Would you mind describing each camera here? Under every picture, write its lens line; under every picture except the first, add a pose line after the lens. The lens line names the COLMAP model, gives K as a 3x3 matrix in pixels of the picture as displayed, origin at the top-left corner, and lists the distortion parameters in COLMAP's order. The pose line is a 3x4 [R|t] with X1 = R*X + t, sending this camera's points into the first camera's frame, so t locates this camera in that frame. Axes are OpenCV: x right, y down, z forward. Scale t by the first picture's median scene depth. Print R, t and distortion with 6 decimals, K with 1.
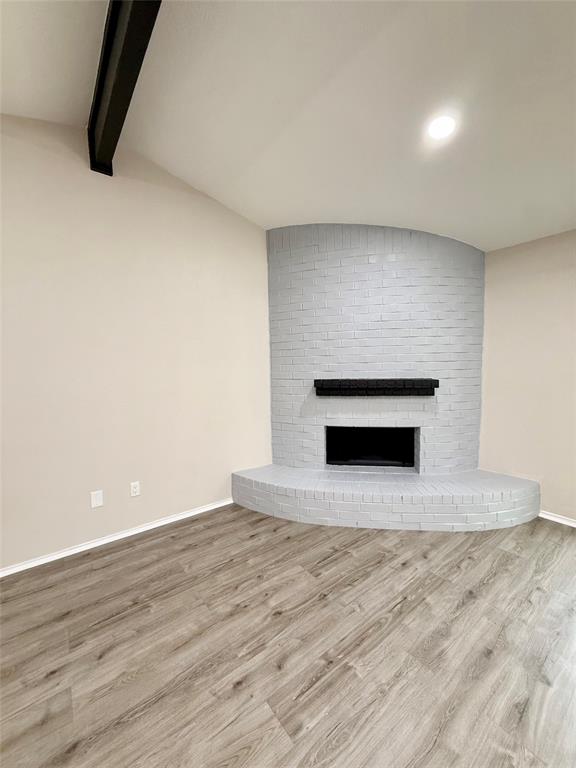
lens RADIAL K [[306.7, 0, 292.2], [0, 306.7, 381.1], [0, 0, 1]] dist [-0.002450, 0.000609]
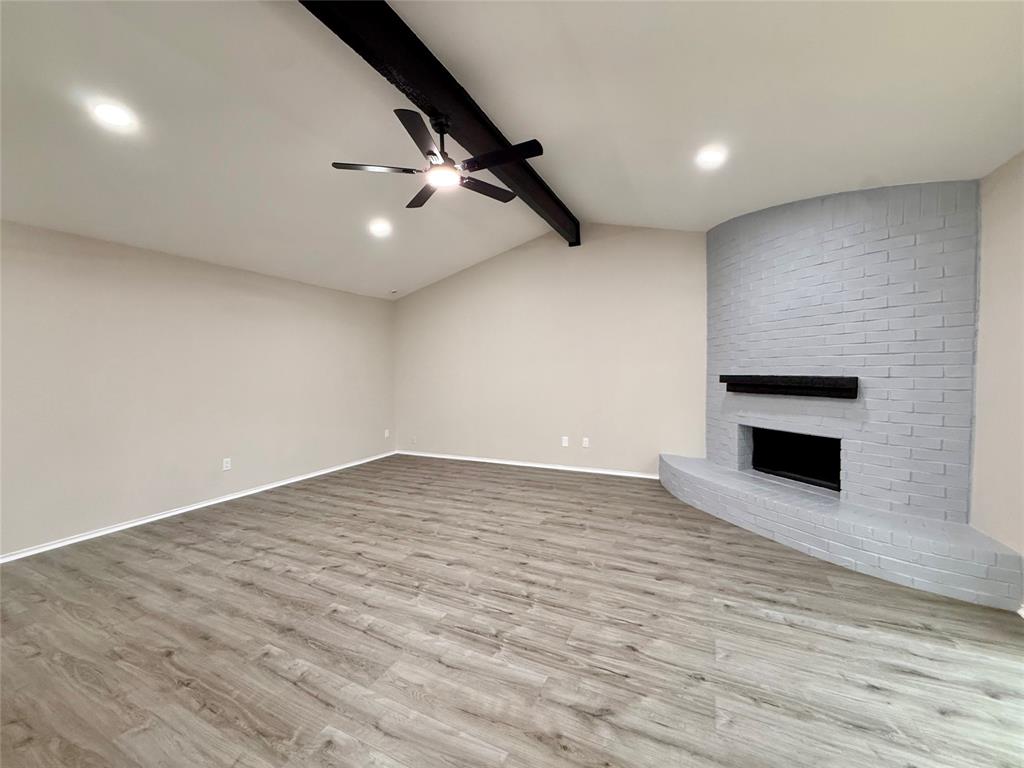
lens RADIAL K [[408.9, 0, 512.0], [0, 408.9, 382.9], [0, 0, 1]] dist [-0.002450, 0.000609]
pose [[0.450602, 0.038855, -0.891879, 1.017930], [-0.043027, 0.998837, 0.021776, 0.022058], [0.891688, 0.028563, 0.451749, -0.235152]]
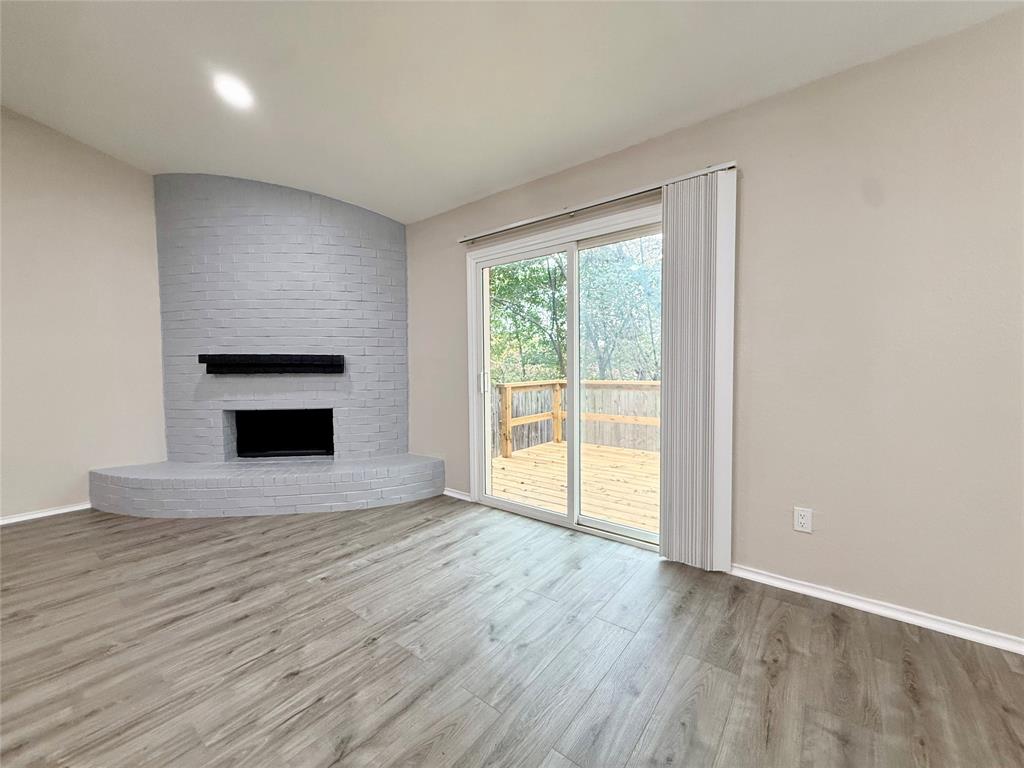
lens RADIAL K [[408.9, 0, 507.0], [0, 408.9, 380.9], [0, 0, 1]] dist [-0.002450, 0.000609]
pose [[0.971269, -0.000575, 0.237985, 0.669370], [0.004037, 0.999893, -0.014061, 0.092868], [-0.237951, 0.014618, 0.971167, -0.327679]]
